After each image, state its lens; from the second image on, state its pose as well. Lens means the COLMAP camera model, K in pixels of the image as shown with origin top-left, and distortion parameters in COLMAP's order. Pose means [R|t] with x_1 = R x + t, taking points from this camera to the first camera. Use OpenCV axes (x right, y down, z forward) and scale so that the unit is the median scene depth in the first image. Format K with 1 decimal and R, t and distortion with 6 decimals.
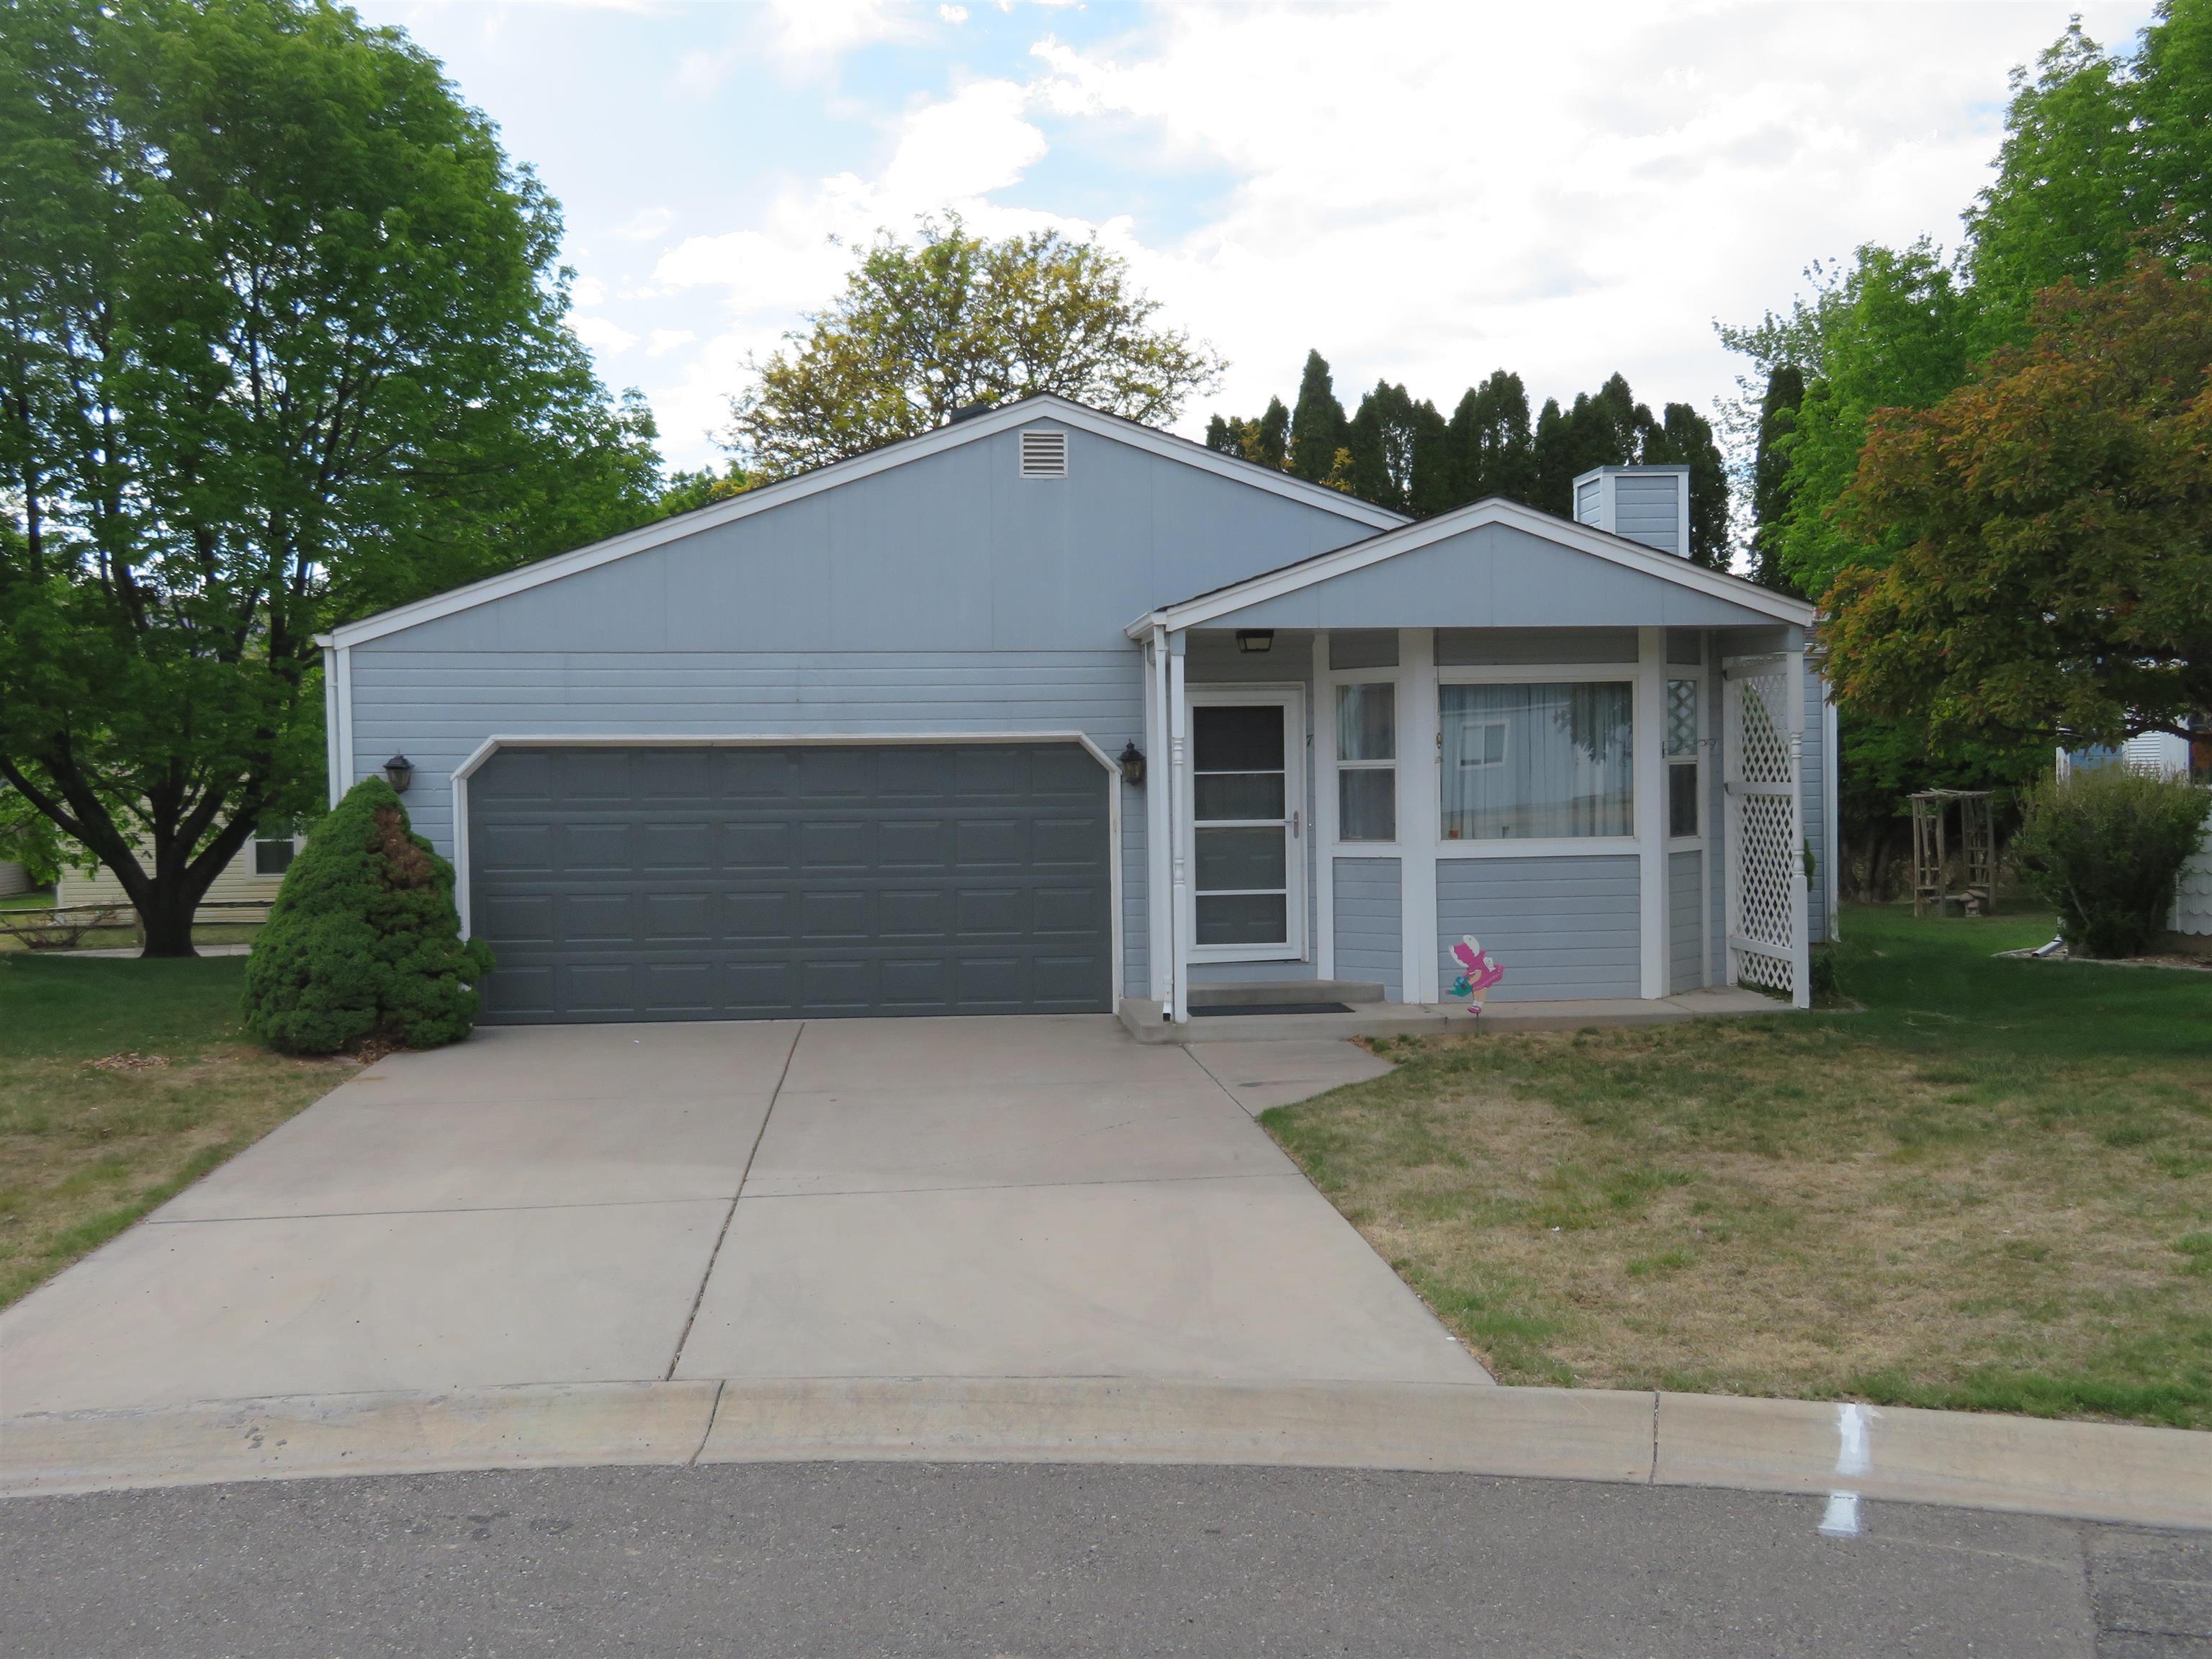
lens RADIAL K [[2105.6, 0, 1101.5], [0, 2105.6, 822.0], [0, 0, 1]] dist [0.018898, 0.000000]
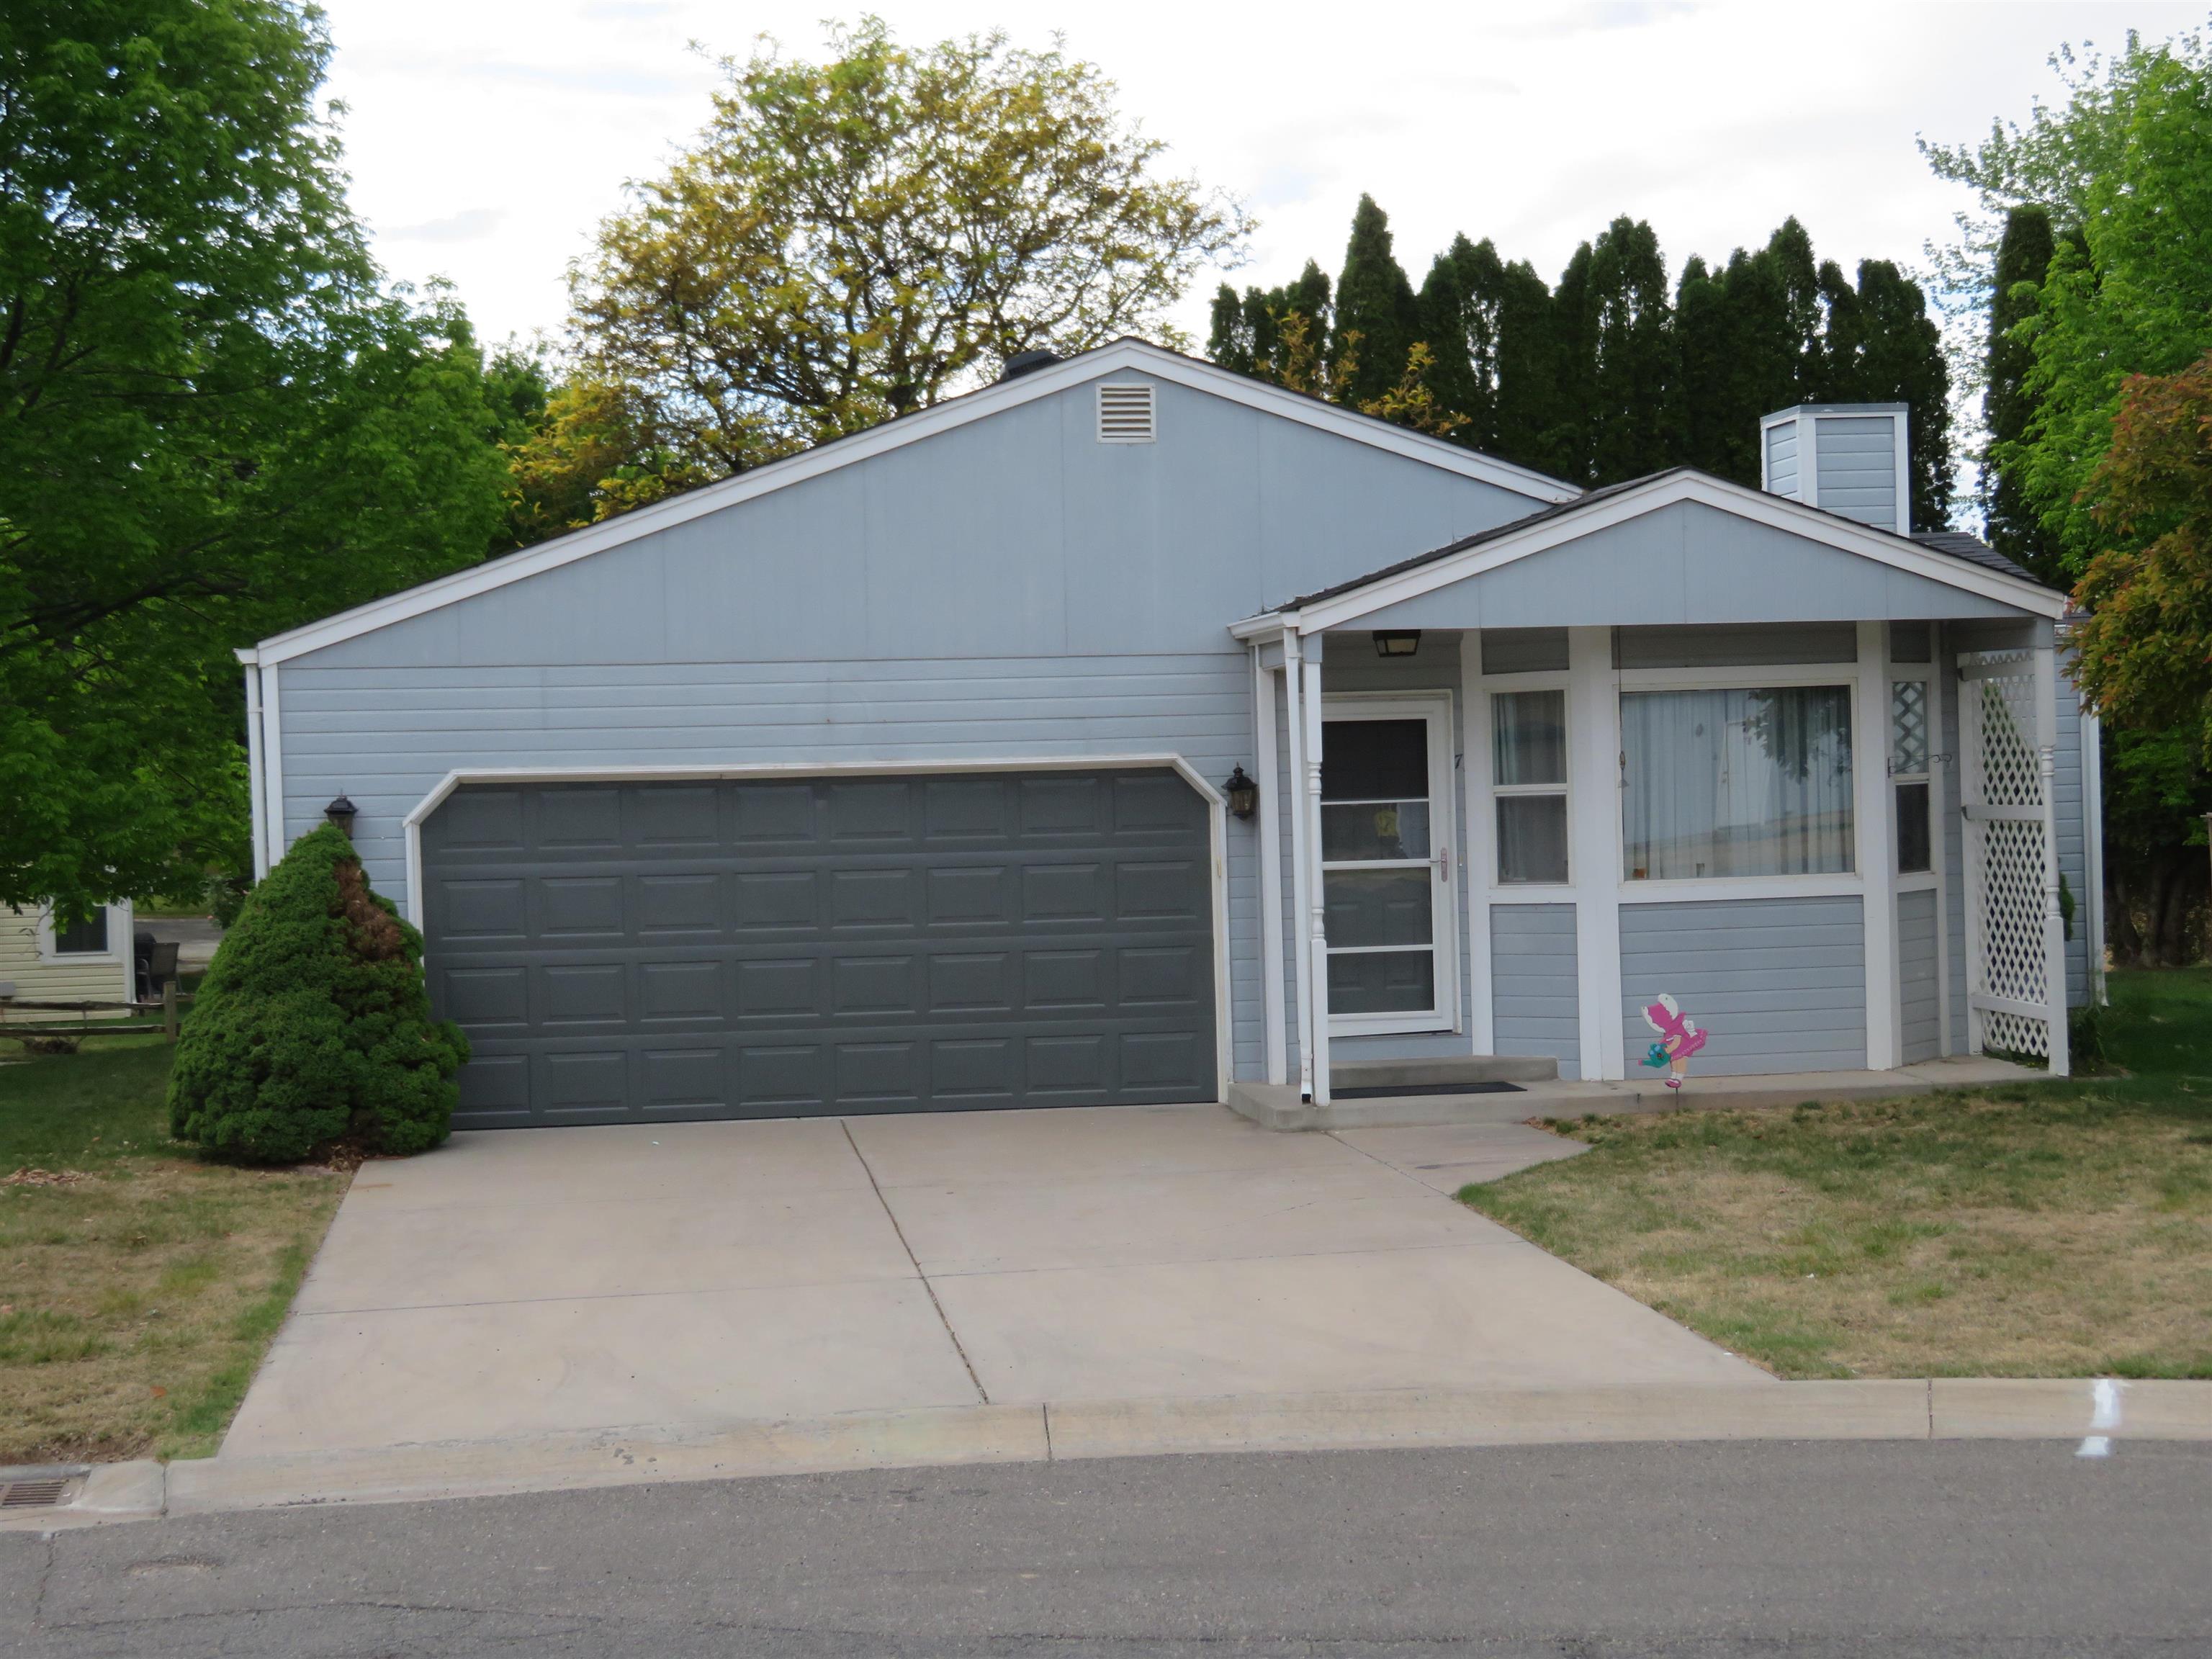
lens RADIAL K [[3462.5, 0, 1107.5], [0, 3462.5, 833.9], [0, 0, 1]] dist [0.034496, 0.000000]
pose [[0.998524, -0.015274, 0.052120, -0.107439], [0.015810, 0.999826, -0.009888, 0.000414], [-0.051960, 0.010698, 0.998592, -0.331471]]
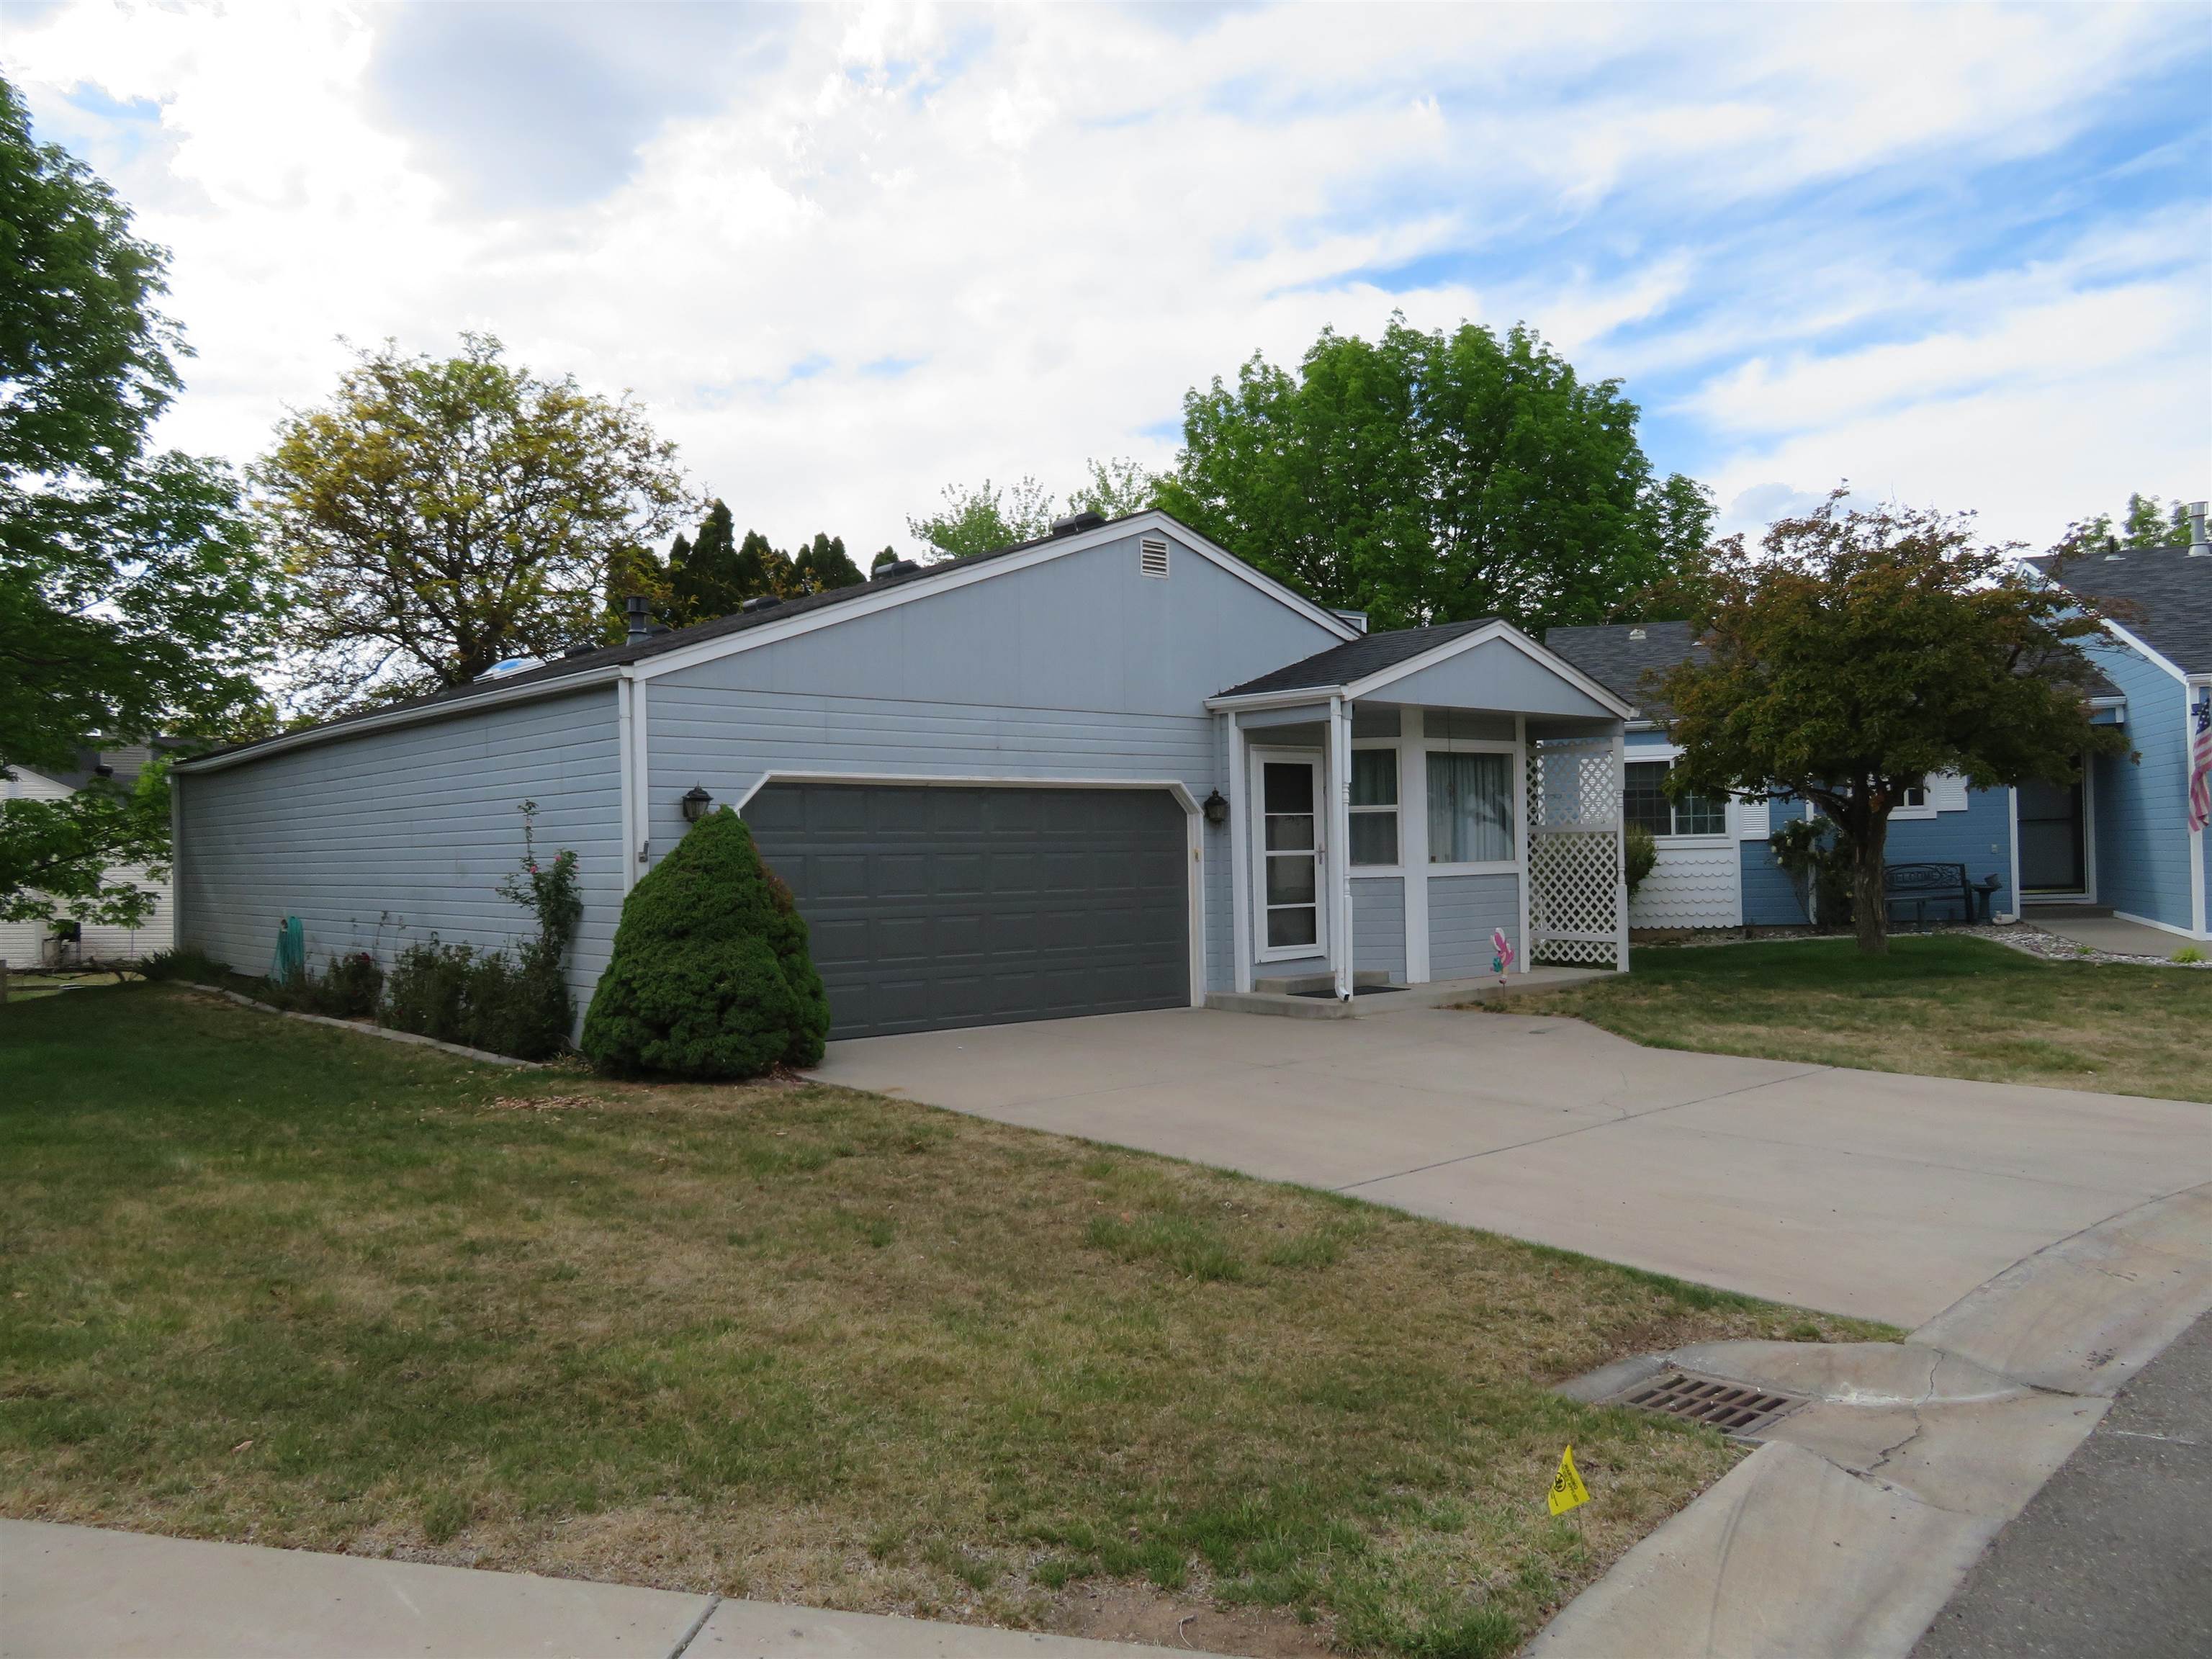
lens RADIAL K [[1653.9, 0, 1109.7], [0, 1653.9, 830.7], [0, 0, 1]] dist [0.010902, 0.000326]
pose [[0.815212, 0.005715, 0.579134, -0.621473], [0.019951, 0.999081, -0.037943, 0.023349], [-0.578819, 0.042486, 0.814349, 0.228831]]
